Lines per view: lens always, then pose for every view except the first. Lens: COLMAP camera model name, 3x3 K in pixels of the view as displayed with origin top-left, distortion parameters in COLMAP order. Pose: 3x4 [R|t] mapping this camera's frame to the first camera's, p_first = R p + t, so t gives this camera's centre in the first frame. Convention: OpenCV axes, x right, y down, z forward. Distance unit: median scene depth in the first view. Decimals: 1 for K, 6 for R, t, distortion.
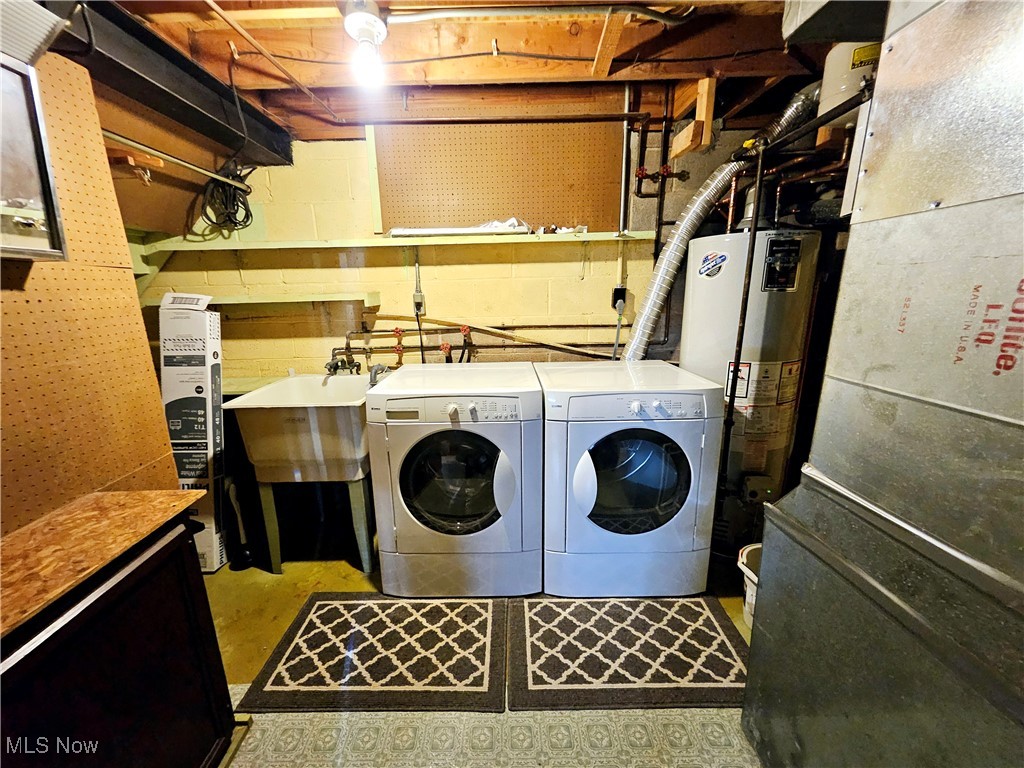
lens RADIAL K [[400.2, 0, 502.5], [0, 400.2, 387.8], [0, 0, 1]] dist [0.000448, -0.000099]
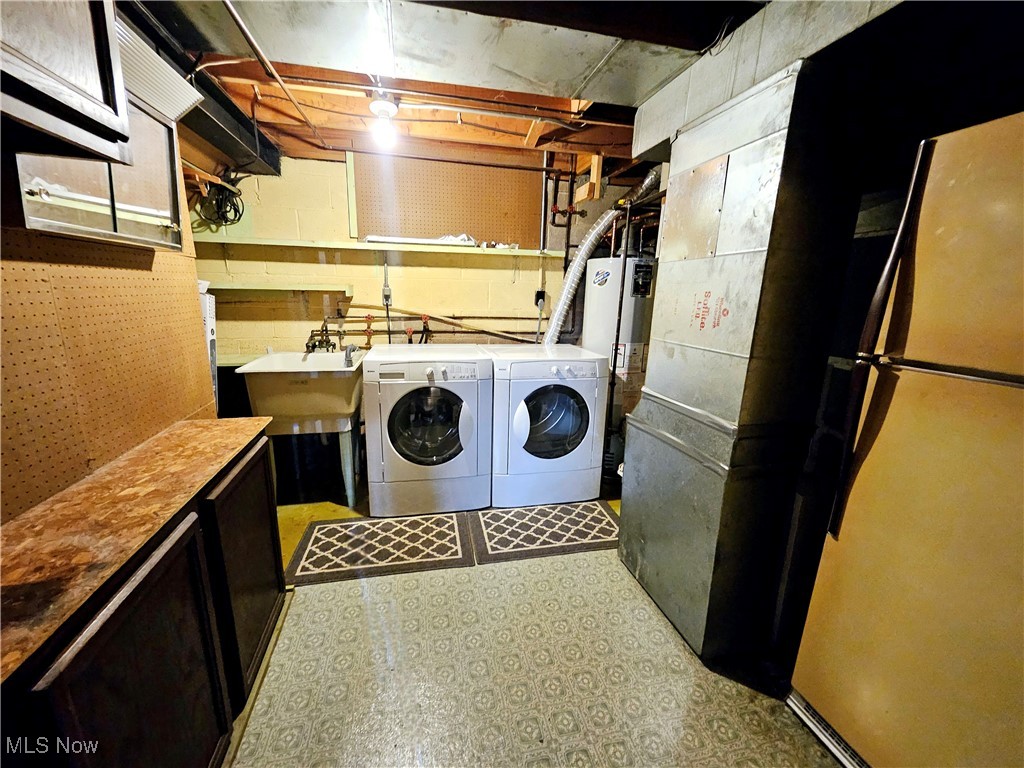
lens RADIAL K [[400.2, 0, 502.5], [0, 400.2, 387.8], [0, 0, 1]] dist [0.000448, -0.000099]
pose [[0.976467, -0.005824, 0.215589, -0.160854], [0.006880, 0.999968, -0.004151, 0.106798], [-0.215558, 0.005537, 0.976475, -0.376043]]
